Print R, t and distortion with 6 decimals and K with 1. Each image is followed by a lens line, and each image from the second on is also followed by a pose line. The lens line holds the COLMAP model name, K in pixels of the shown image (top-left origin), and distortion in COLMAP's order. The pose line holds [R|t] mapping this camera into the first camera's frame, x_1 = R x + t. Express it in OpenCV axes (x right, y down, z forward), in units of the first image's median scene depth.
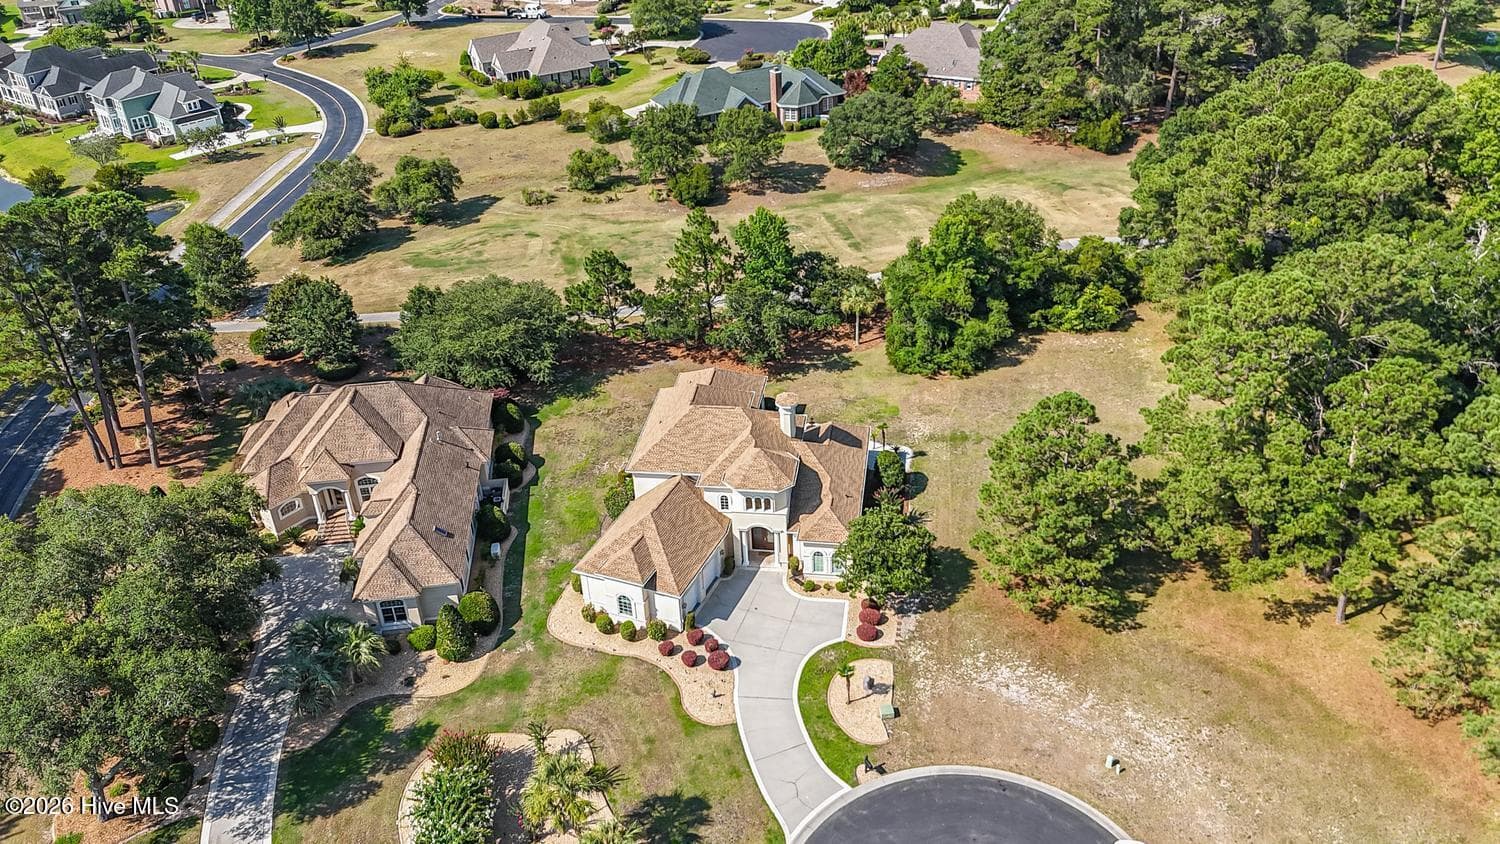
lens RADIAL K [[1088.5, 0, 757.6], [0, 1088.5, 411.1], [0, 0, 1]] dist [0.048725, -0.032980]
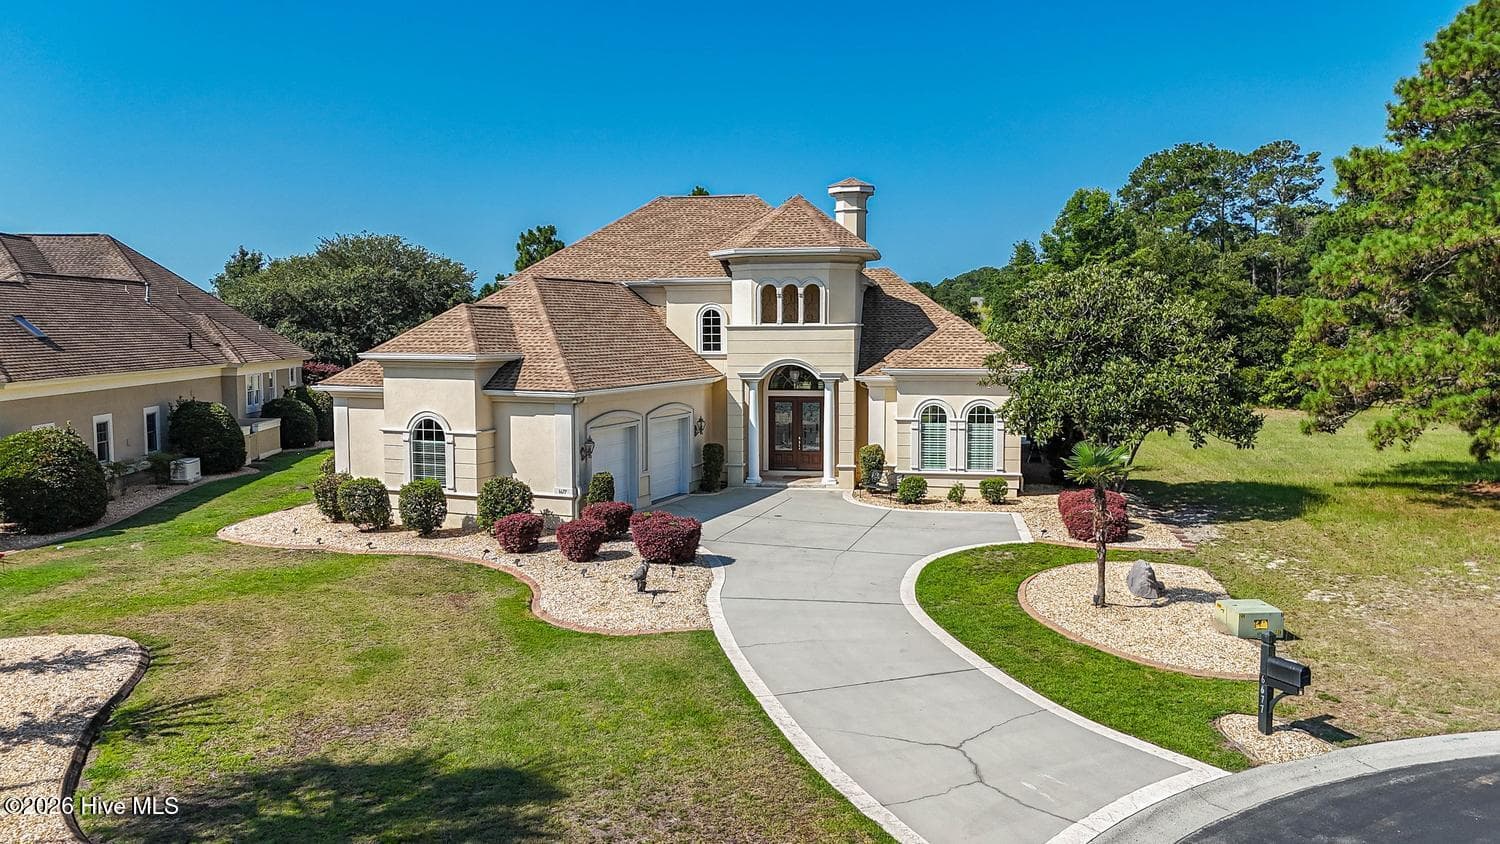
lens RADIAL K [[1088.5, 0, 756.6], [0, 1088.5, 399.7], [0, 0, 1]] dist [0.048725, -0.032980]
pose [[0.999167, 0.038526, -0.013431, -0.005535], [-0.040535, 0.899941, -0.434124, 0.312142], [-0.004638, 0.434307, 0.900753, 0.641877]]
